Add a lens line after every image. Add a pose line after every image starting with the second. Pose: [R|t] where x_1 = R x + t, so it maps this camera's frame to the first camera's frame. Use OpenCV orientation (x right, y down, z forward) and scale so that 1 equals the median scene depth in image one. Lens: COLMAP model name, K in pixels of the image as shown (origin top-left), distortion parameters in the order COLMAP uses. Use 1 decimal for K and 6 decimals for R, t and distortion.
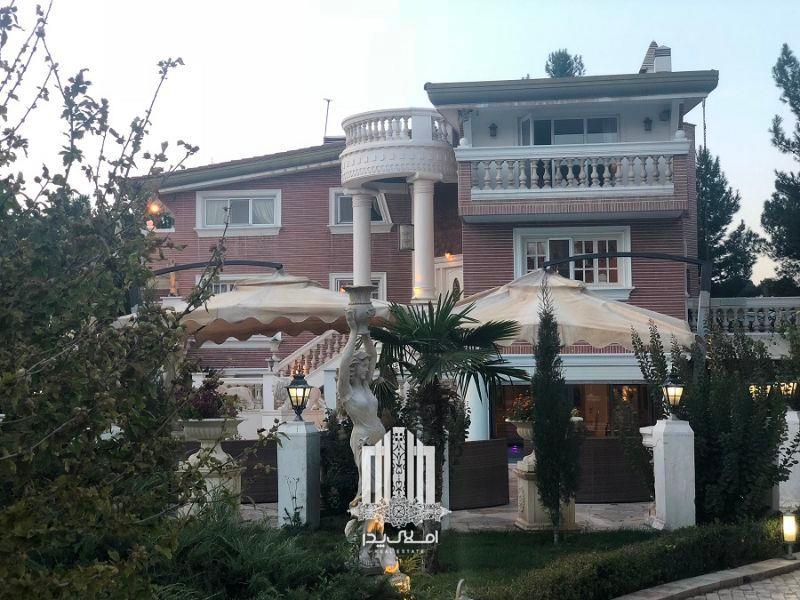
lens RADIAL K [[1186.7, 0, 400.6], [0, 1186.7, 299.9], [0, 0, 1]] dist [-0.011827, 0.000000]
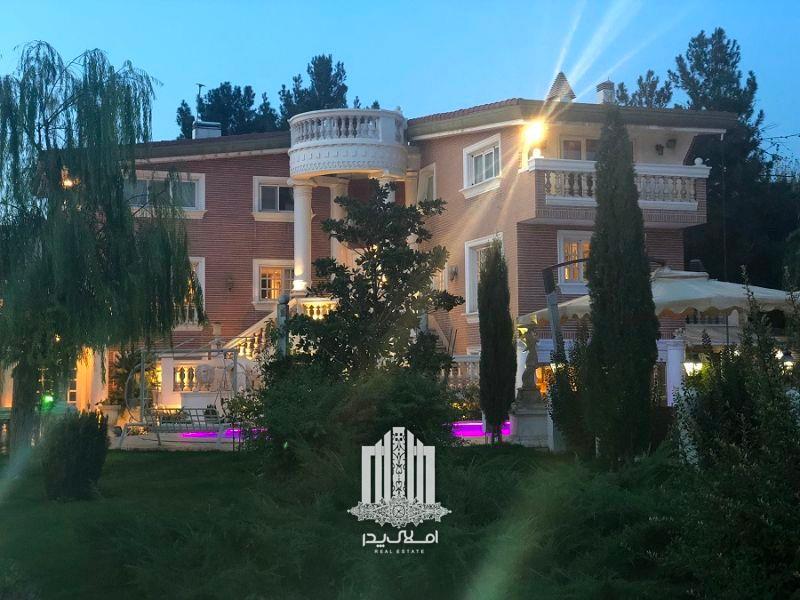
lens RADIAL K [[1186.7, 0, 402.0], [0, 1186.7, 300.2], [0, 0, 1]] dist [-0.011827, 0.000000]
pose [[0.884841, 0.024584, 0.465244, -0.562776], [-0.028278, 0.999600, 0.000962, 0.009966], [-0.465034, -0.014007, 0.885182, 0.055927]]
